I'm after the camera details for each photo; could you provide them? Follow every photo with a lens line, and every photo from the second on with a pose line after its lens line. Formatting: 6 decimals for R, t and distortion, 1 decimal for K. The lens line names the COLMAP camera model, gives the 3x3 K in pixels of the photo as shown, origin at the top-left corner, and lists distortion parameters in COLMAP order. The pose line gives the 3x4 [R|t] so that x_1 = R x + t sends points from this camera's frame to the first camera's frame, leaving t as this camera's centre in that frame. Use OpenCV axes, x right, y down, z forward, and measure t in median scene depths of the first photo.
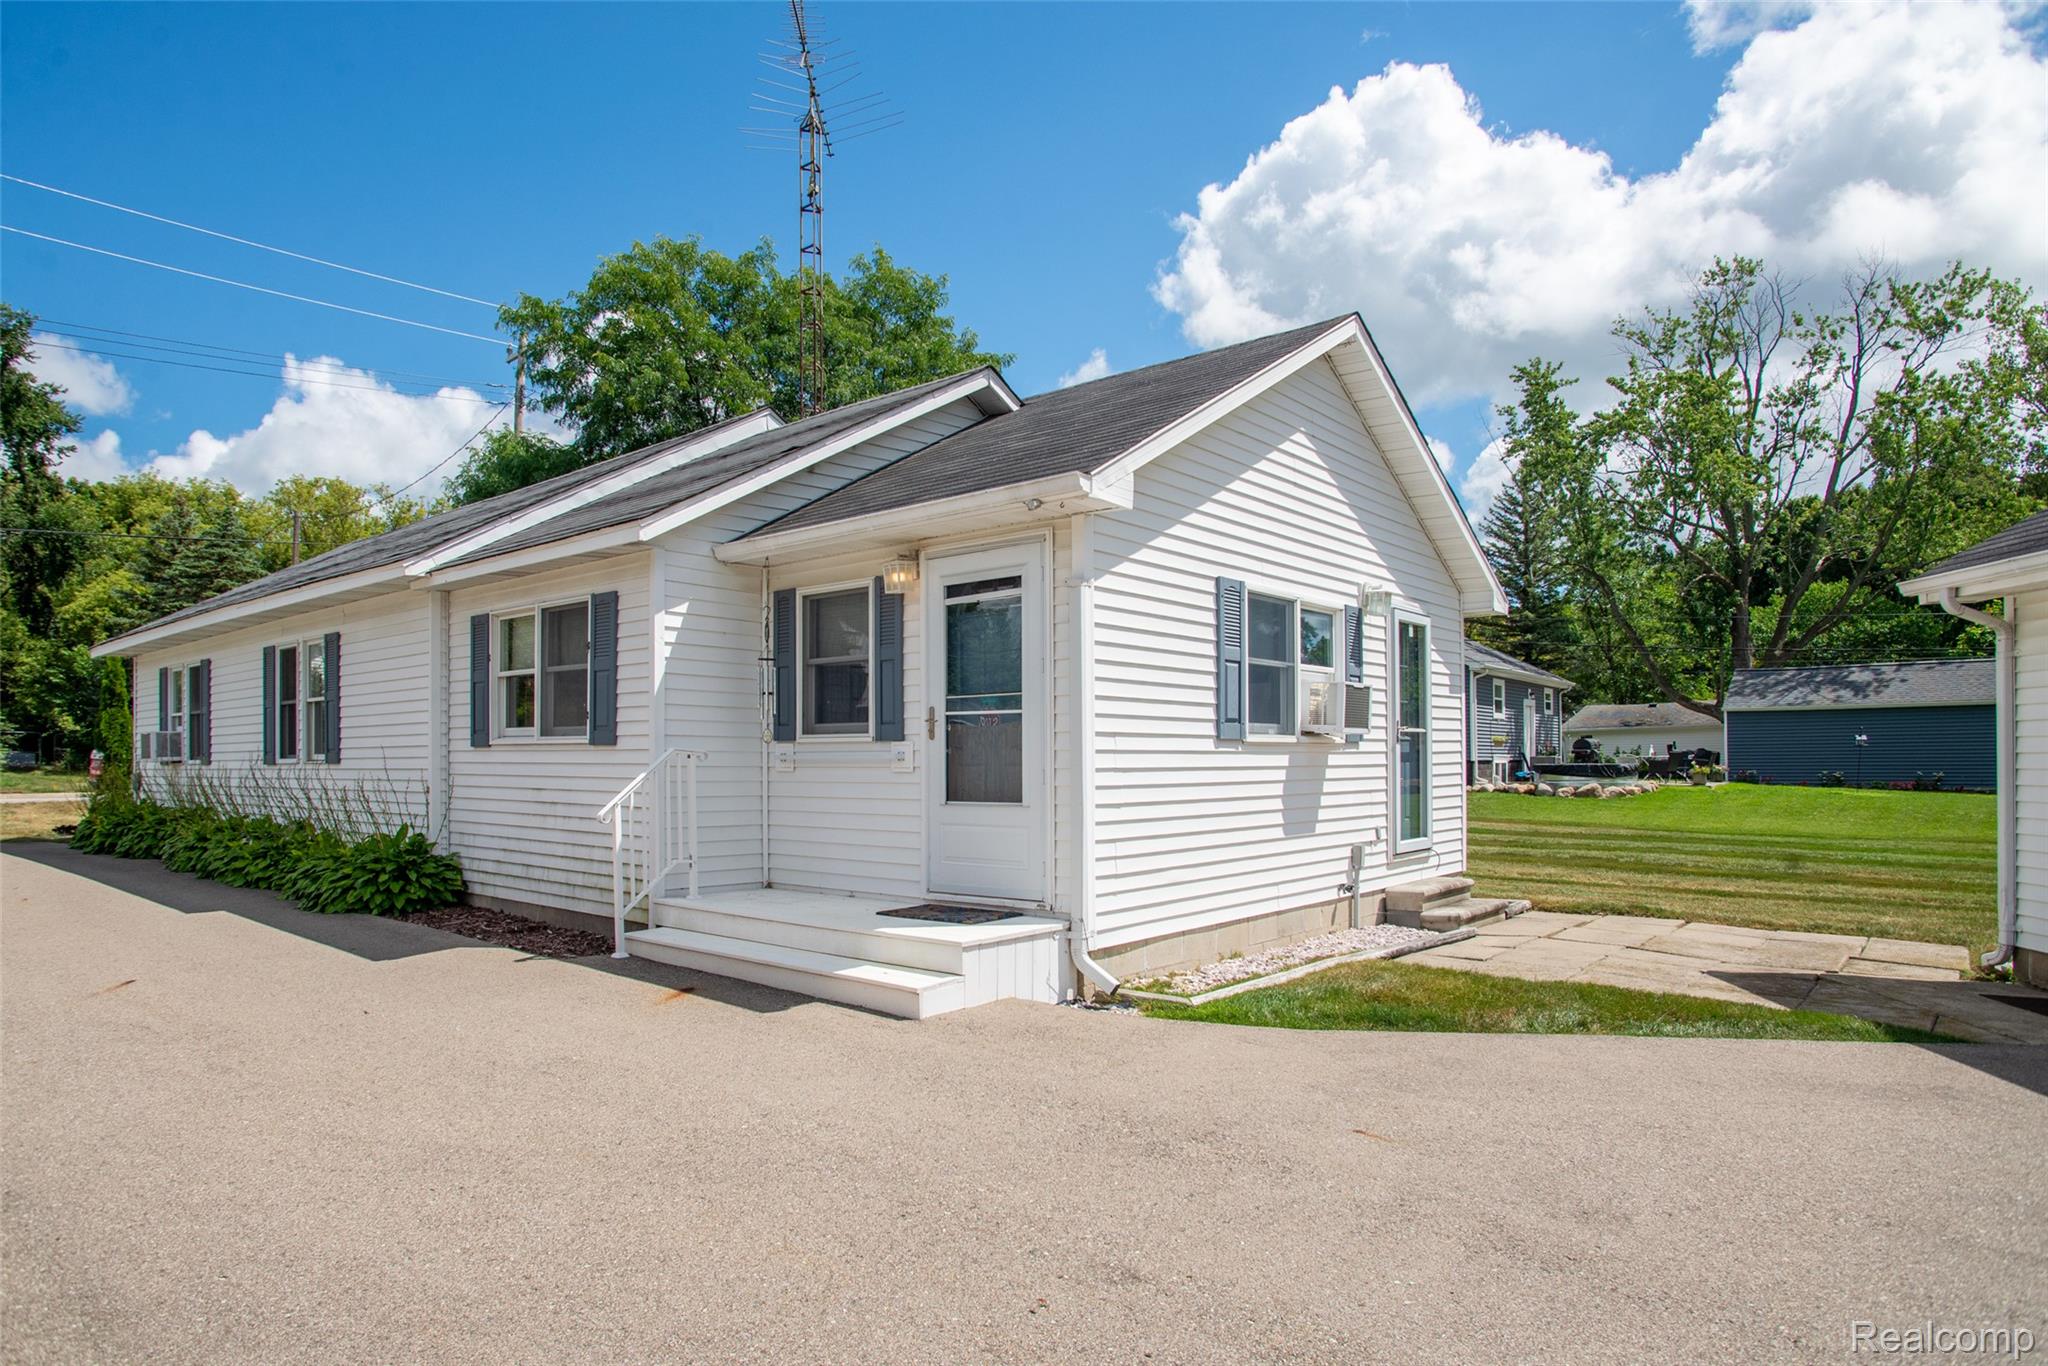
lens RADIAL K [[1155.6, 0, 1010.8], [0, 1155.6, 721.8], [0, 0, 1]] dist [-0.048272, 0.012267]
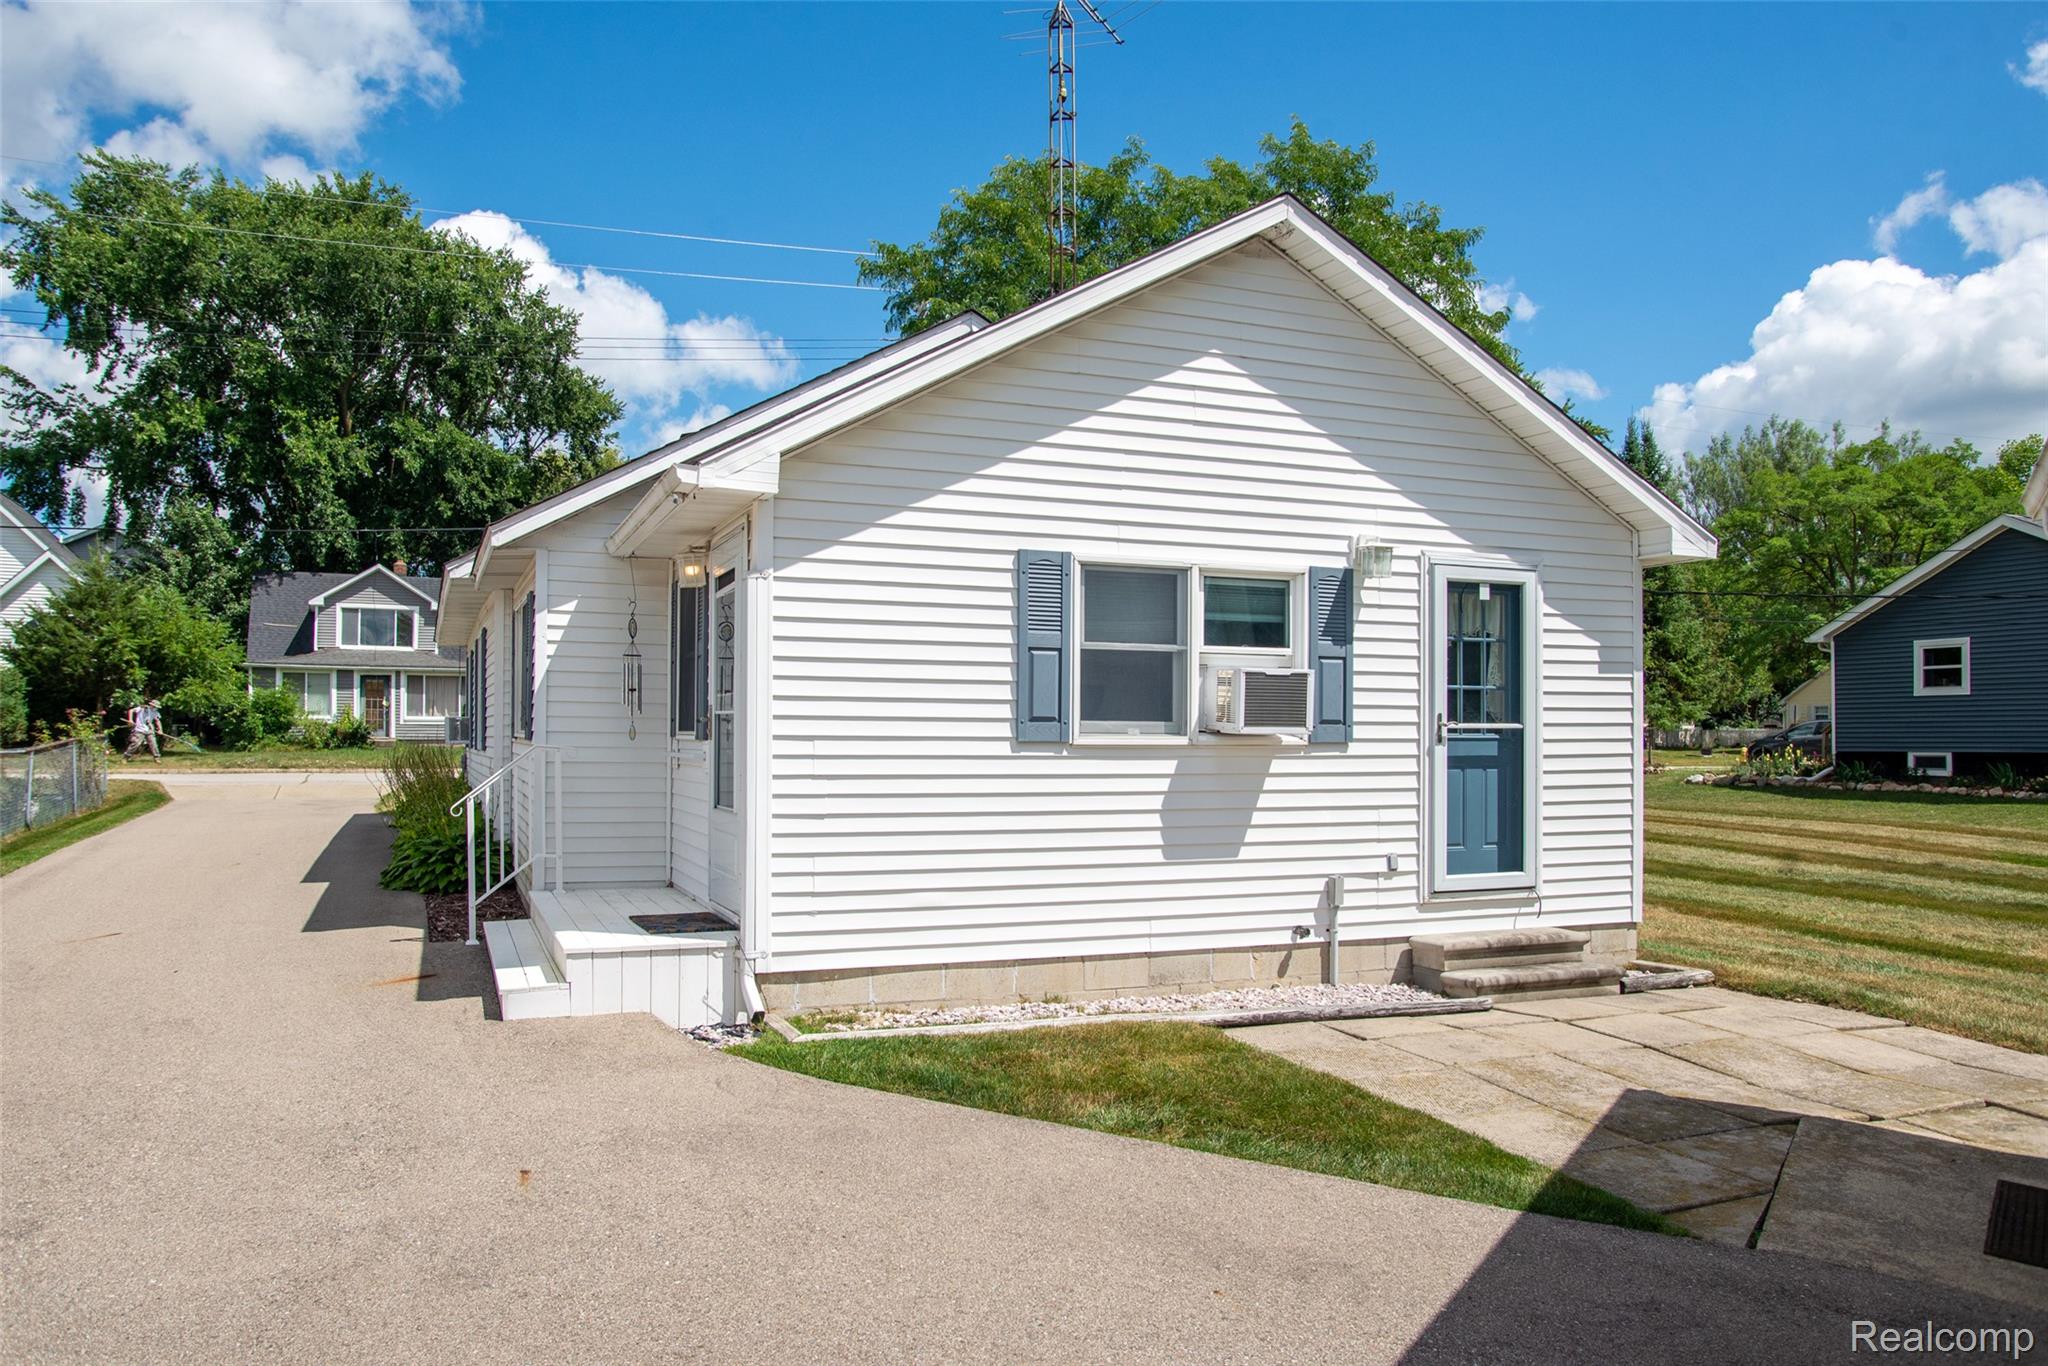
lens RADIAL K [[1409.5, 0, 1024.4], [0, 1409.5, 680.9], [0, 0, 1]] dist [-0.026876, -0.002371]
pose [[0.891908, -0.009112, -0.452125, 0.596135], [0.005828, 0.999946, -0.008656, -0.018872], [0.452179, 0.005085, 0.891912, 0.072354]]
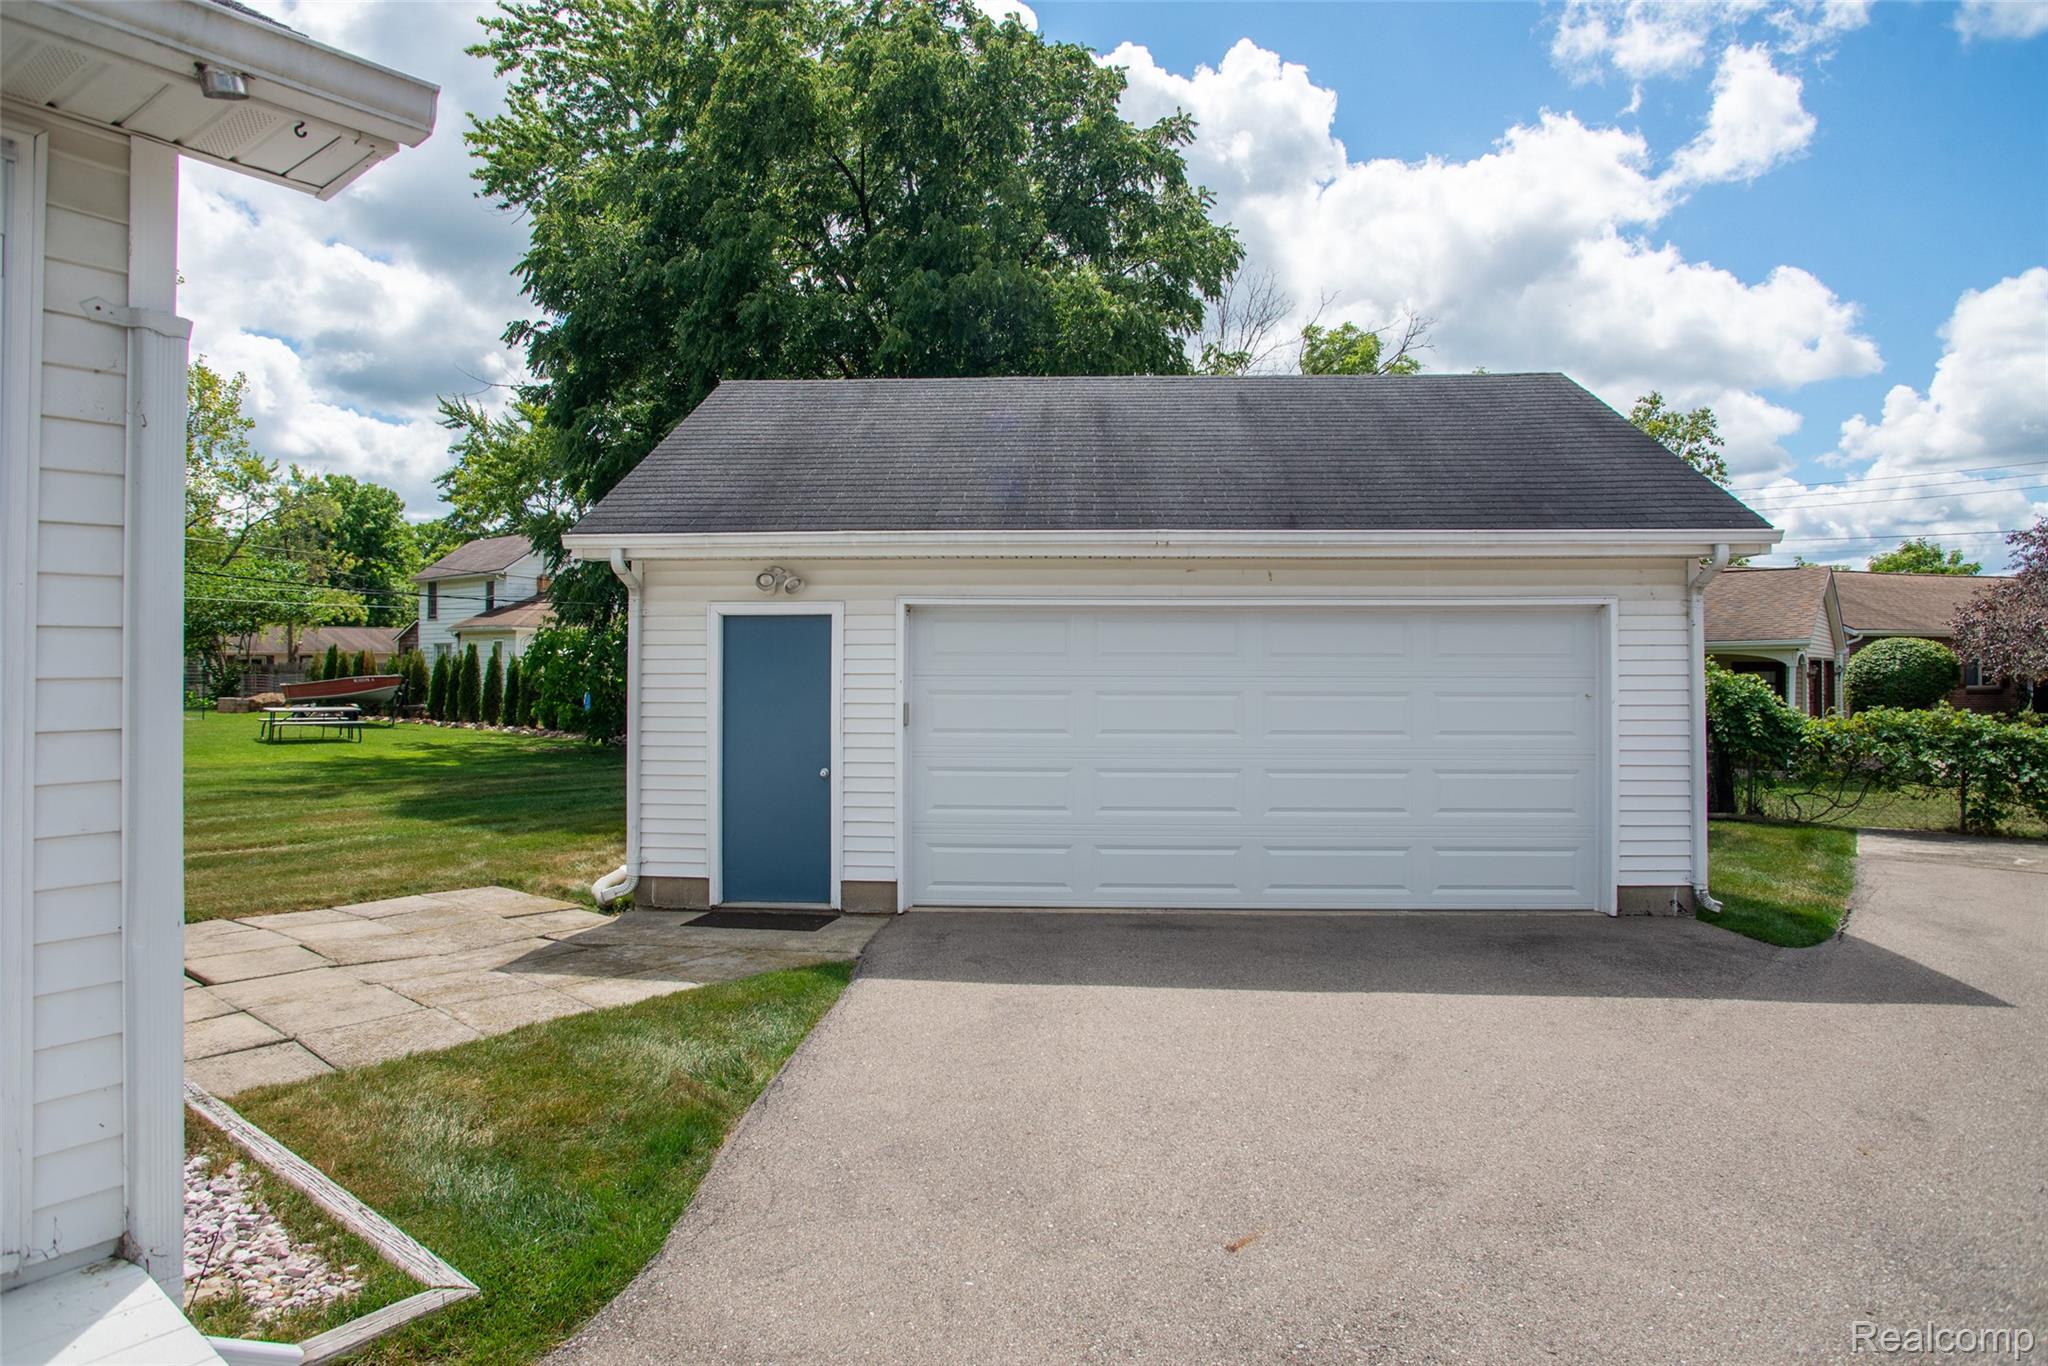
lens RADIAL K [[1155.6, 0, 1018.2], [0, 1155.6, 674.2], [0, 0, 1]] dist [-0.048272, 0.012267]
pose [[-0.007383, -0.004457, 0.999963, -0.222597], [-0.018992, 0.999810, 0.004316, -0.011809], [-0.999792, -0.018959, -0.007466, 0.570584]]
